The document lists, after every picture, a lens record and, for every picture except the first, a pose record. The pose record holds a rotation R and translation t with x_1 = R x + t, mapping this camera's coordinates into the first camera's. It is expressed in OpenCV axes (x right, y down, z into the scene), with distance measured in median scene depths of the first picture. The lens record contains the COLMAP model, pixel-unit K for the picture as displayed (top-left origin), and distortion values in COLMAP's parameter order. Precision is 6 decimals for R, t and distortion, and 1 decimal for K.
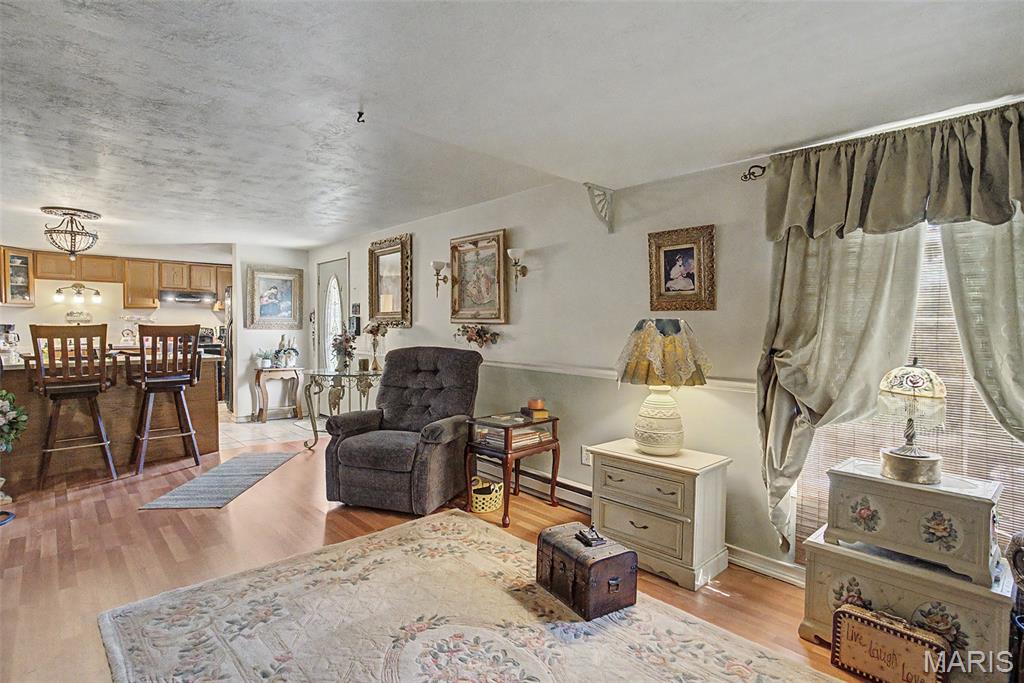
lens RADIAL K [[516.6, 0, 508.4], [0, 516.6, 337.2], [0, 0, 1]] dist [0.001056, 0.000218]
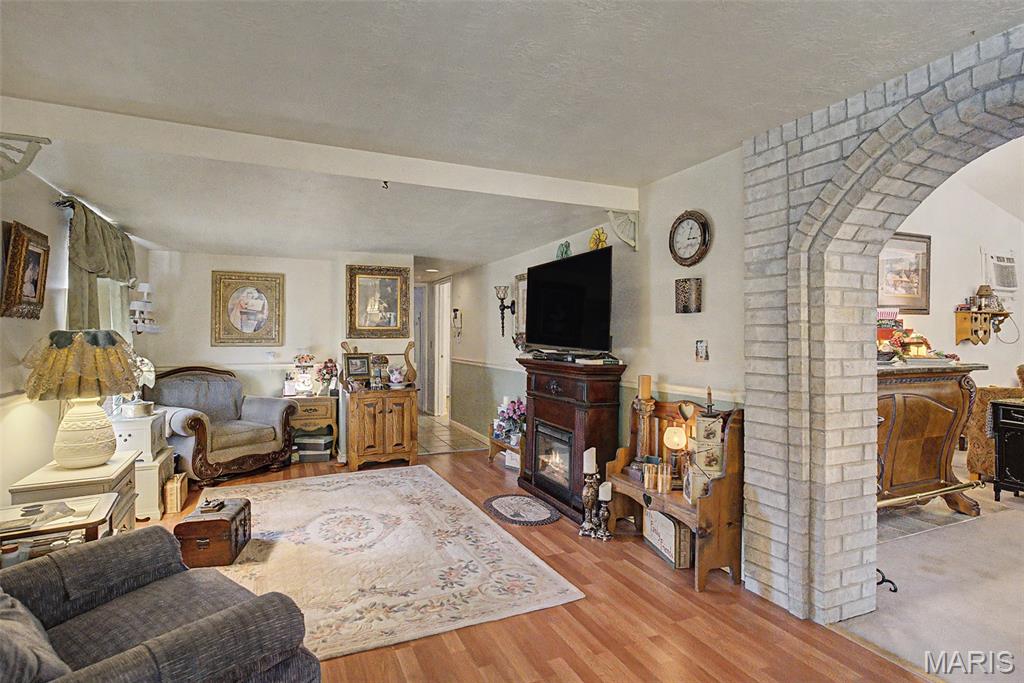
lens RADIAL K [[516.6, 0, 508.4], [0, 516.6, 337.2], [0, 0, 1]] dist [0.001056, 0.000218]
pose [[-0.951799, -0.007856, 0.306620, -0.741307], [-0.001634, 0.999788, 0.020545, -0.040652], [-0.306717, 0.019053, -0.951610, 1.613286]]
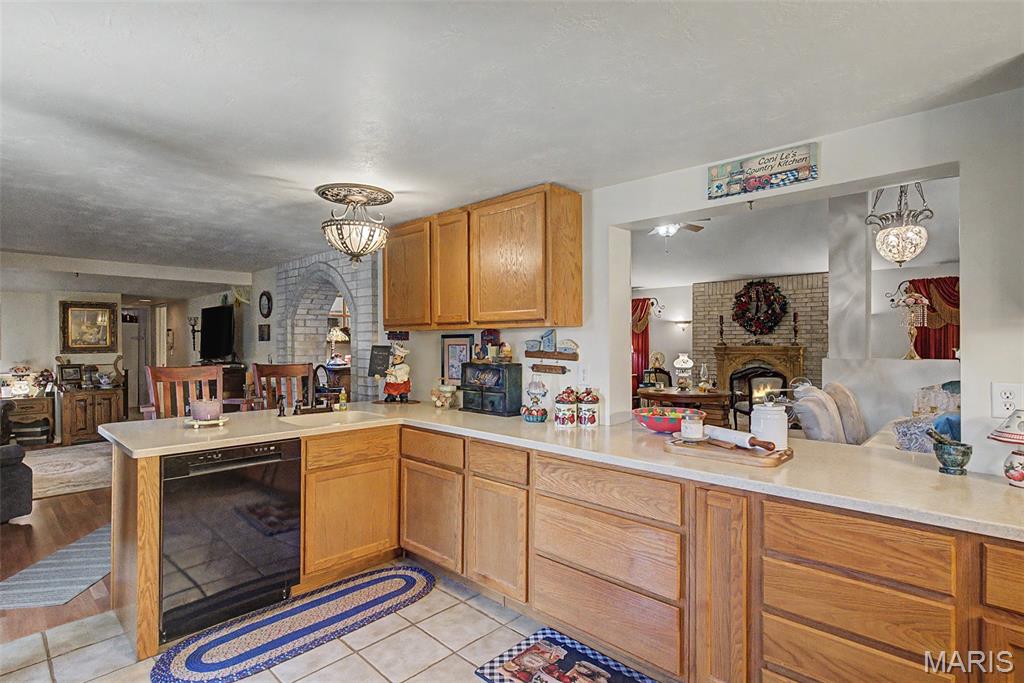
lens RADIAL K [[510.0, 0, 514.4], [0, 510.0, 346.0], [0, 0, 1]] dist [0.001403, 0.000702]
pose [[-0.996300, -0.001011, -0.085933, -1.618882], [-0.003215, 0.999670, 0.025506, -0.105472], [0.085879, 0.025688, -0.995974, 2.710314]]
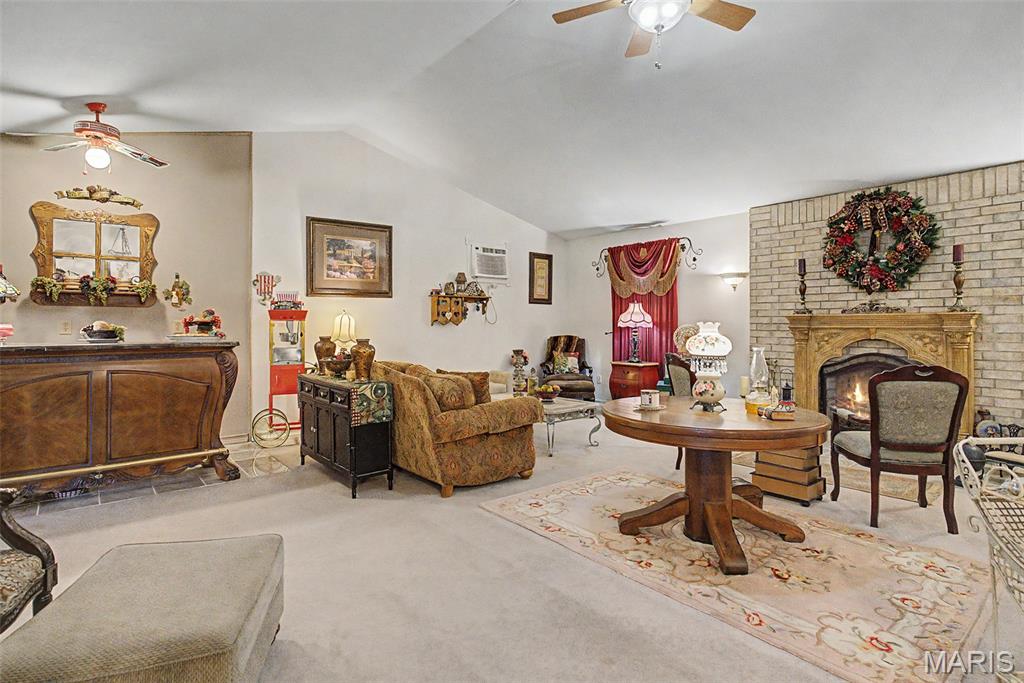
lens RADIAL K [[525.1, 0, 516.9], [0, 525.1, 317.8], [0, 0, 1]] dist [-0.004211, -0.000204]
pose [[-0.999639, -0.003663, 0.026623, -2.270489], [-0.003380, 0.999937, 0.010661, -0.029239], [-0.026661, 0.010567, -0.999589, 1.430359]]
